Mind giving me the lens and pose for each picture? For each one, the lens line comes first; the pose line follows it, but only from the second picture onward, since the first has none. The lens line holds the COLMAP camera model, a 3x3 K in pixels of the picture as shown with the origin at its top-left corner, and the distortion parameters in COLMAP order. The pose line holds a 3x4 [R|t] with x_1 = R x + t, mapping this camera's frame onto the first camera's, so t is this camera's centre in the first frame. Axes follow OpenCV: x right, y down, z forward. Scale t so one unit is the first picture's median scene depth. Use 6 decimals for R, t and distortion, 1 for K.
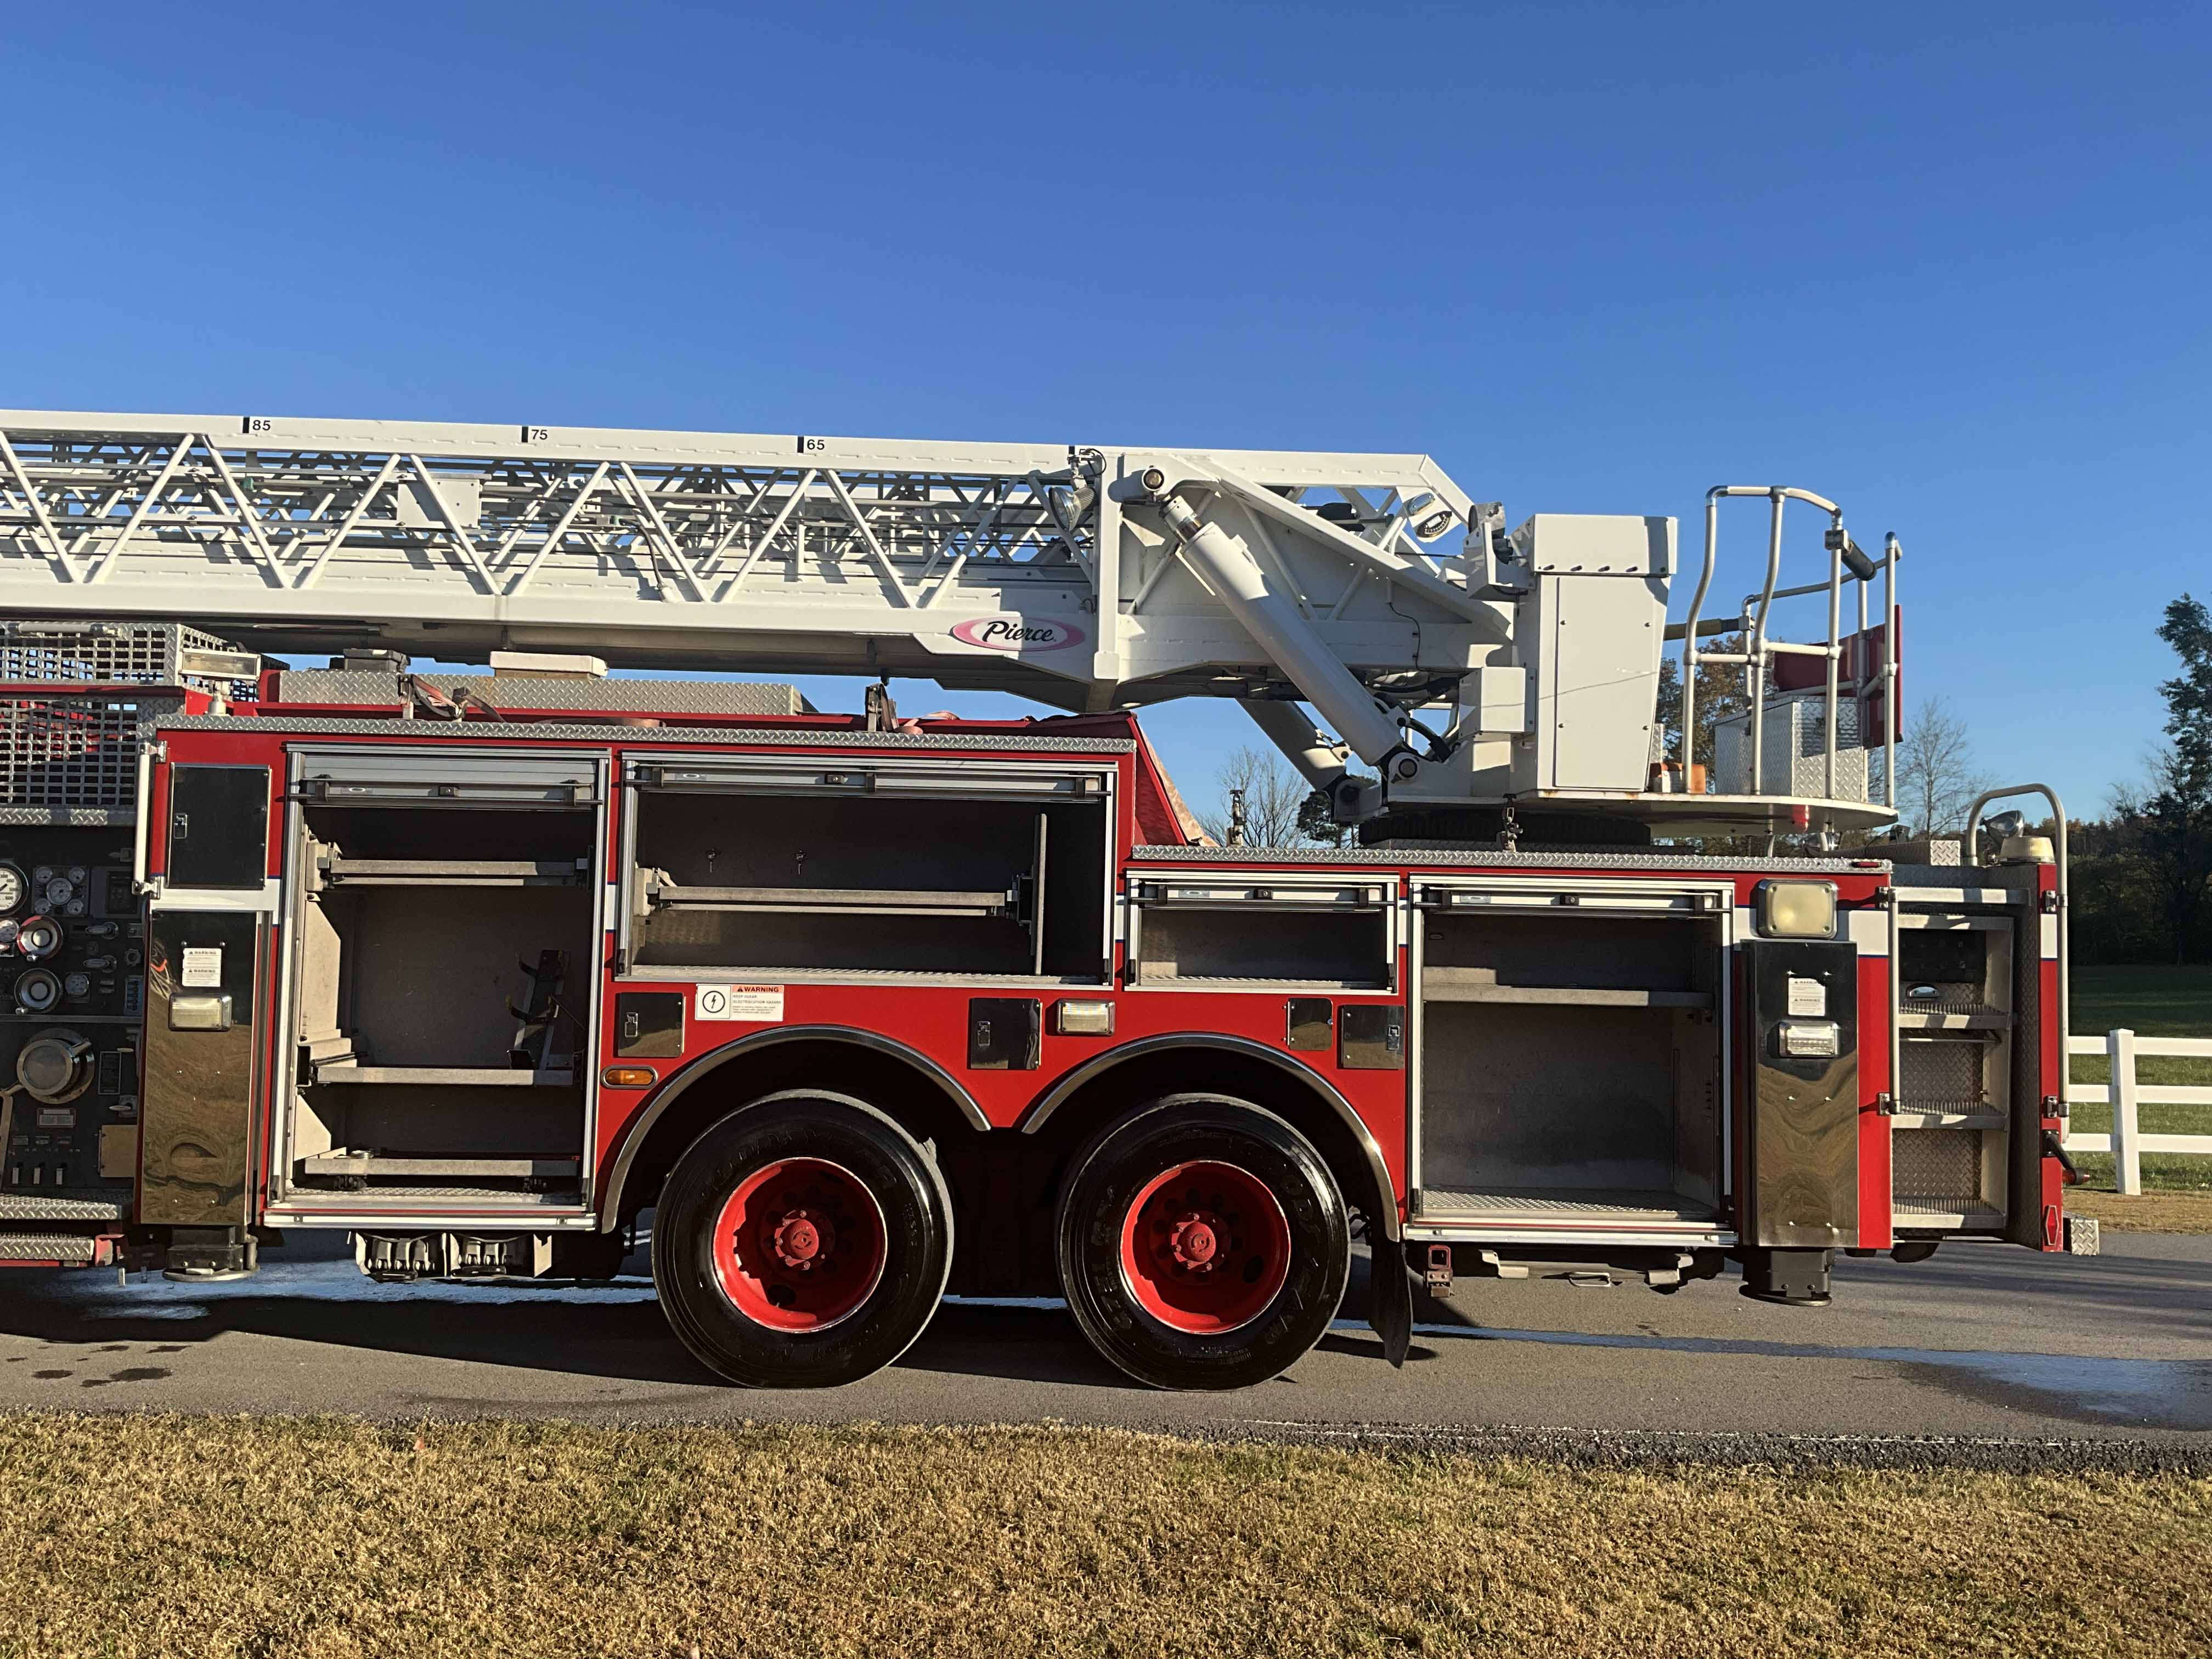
lens RADIAL K [[1755.5, 0, 1092.5], [0, 1755.5, 834.1], [0, 0, 1]] dist [0.054106, -0.036840]
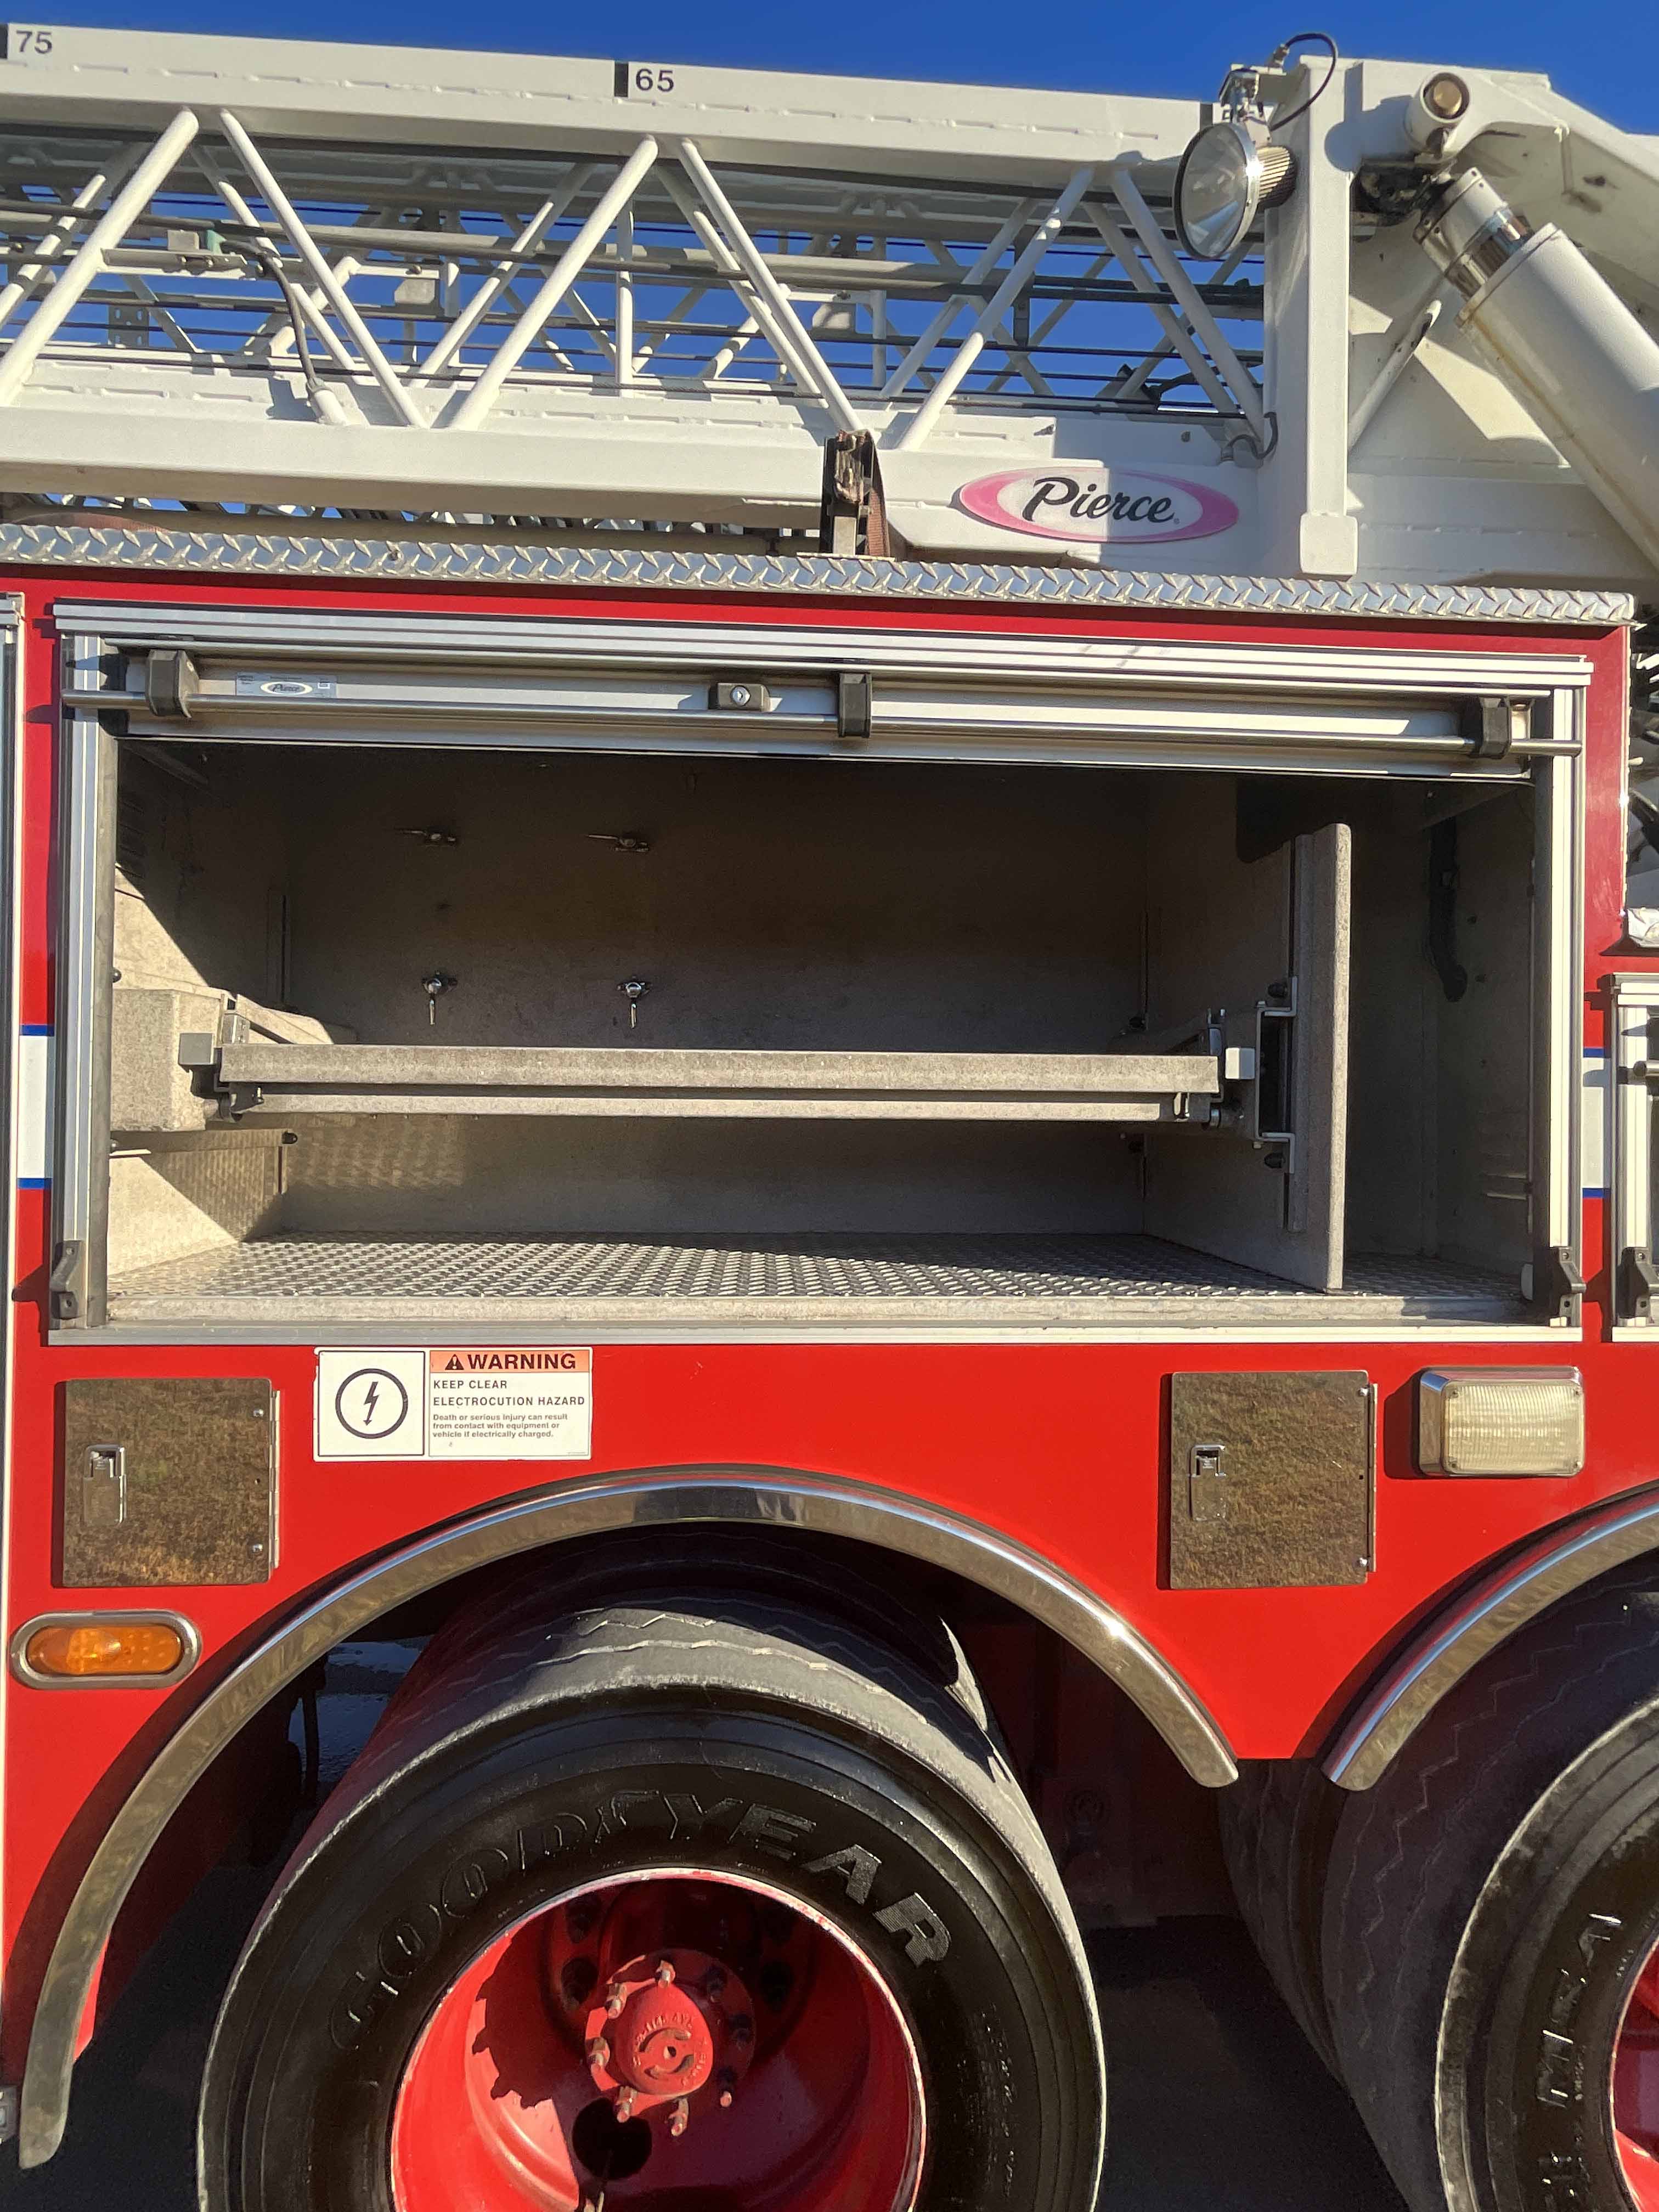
lens RADIAL K [[1018.2, 0, 826.6], [0, 1018.2, 1108.7], [0, 0, 1]] dist [-0.001439, -0.002754]
pose [[0.999644, -0.010381, 0.024567, -0.133554], [0.009172, 0.998764, 0.048845, 0.033320], [-0.025043, -0.048603, 0.998504, 0.795562]]
